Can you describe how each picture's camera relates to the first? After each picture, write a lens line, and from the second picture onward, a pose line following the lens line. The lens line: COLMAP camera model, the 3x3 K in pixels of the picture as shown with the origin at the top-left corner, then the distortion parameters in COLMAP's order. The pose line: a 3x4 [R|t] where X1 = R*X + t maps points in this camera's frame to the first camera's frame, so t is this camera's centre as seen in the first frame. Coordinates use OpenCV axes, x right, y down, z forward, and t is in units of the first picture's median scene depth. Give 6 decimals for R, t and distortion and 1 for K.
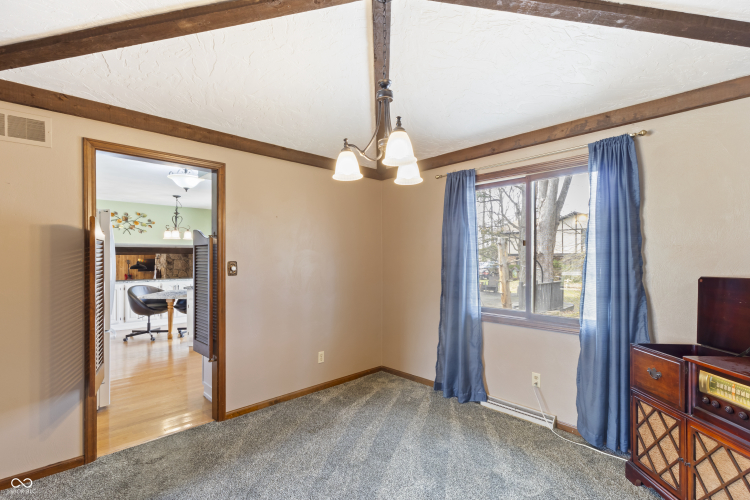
lens RADIAL K [[348.7, 0, 377.1], [0, 348.7, 256.2], [0, 0, 1]] dist [0.001140, 0.001393]
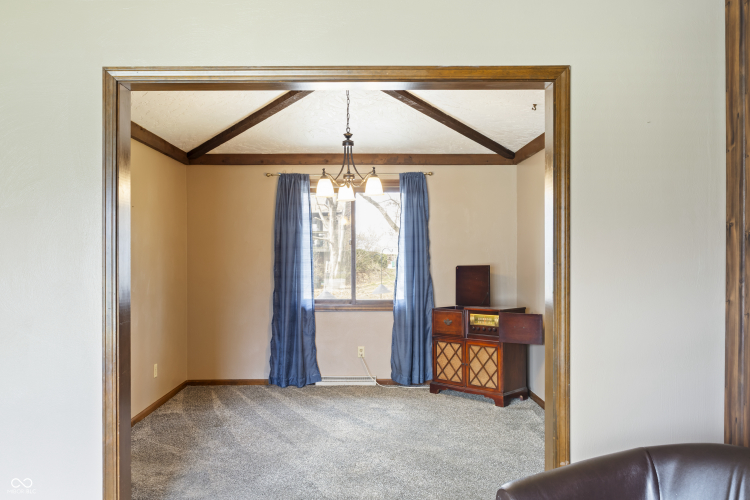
lens RADIAL K [[617.6, 0, 373.7], [0, 617.6, 249.9], [0, 0, 1]] dist [-0.011992, -0.003555]
pose [[0.665134, 0.005335, 0.746705, -1.361199], [-0.003306, 0.999986, -0.004200, -0.003852], [-0.746717, 0.000326, 0.665142, -0.591009]]
